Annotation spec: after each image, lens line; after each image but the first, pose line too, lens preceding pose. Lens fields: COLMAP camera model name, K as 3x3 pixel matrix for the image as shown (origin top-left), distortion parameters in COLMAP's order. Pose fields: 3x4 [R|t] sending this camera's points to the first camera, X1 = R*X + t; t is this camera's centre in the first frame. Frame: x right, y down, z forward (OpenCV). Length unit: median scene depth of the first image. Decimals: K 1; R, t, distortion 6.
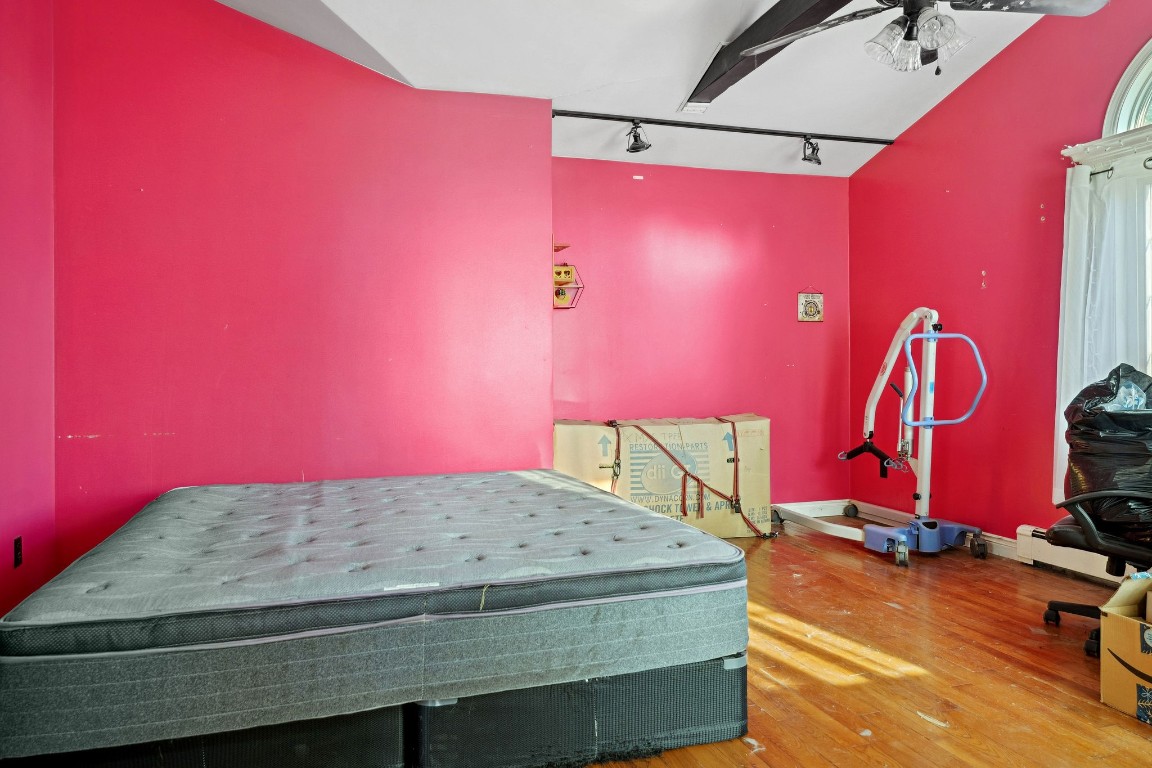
lens RADIAL K [[758.8, 0, 569.1], [0, 758.8, 368.5], [0, 0, 1]] dist [-0.005505, 0.000055]
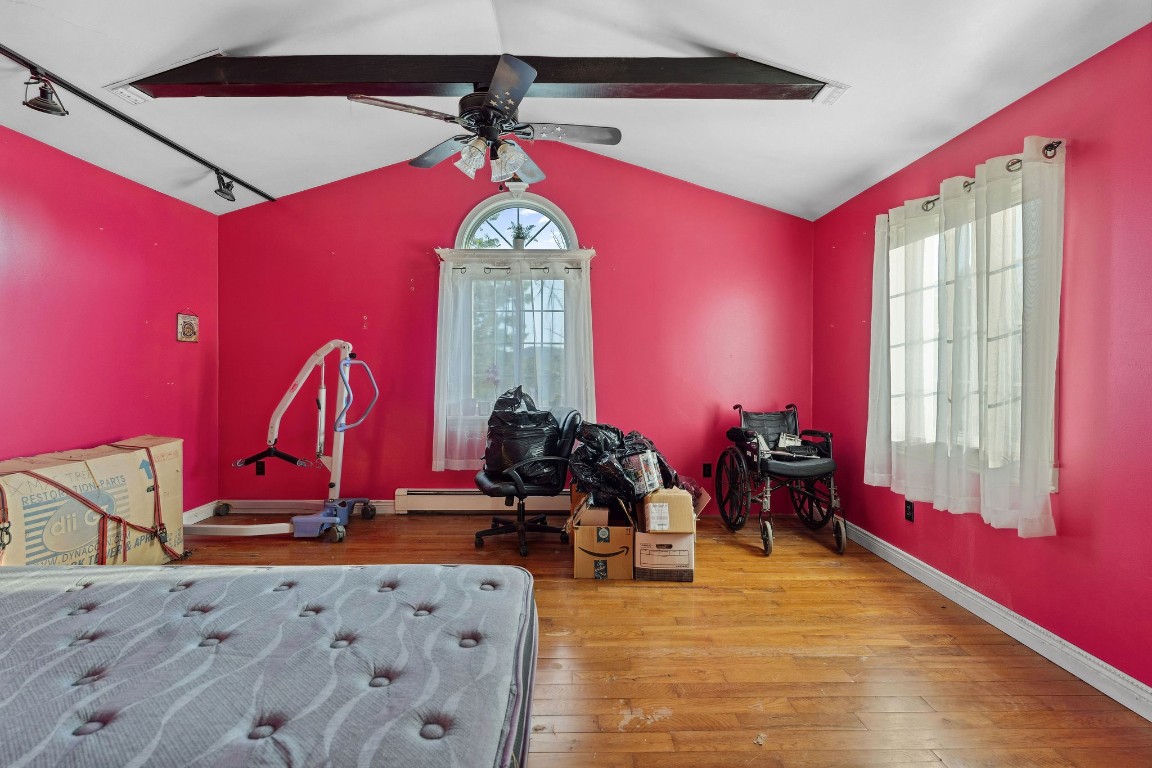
lens RADIAL K [[496.2, 0, 576.3], [0, 496.2, 374.6], [0, 0, 1]] dist [-0.012818, -0.000084]
pose [[0.299931, -0.004899, 0.953948, -0.211203], [-0.001253, 0.999984, 0.005529, -0.024206], [-0.953960, -0.002853, 0.299920, 0.331266]]
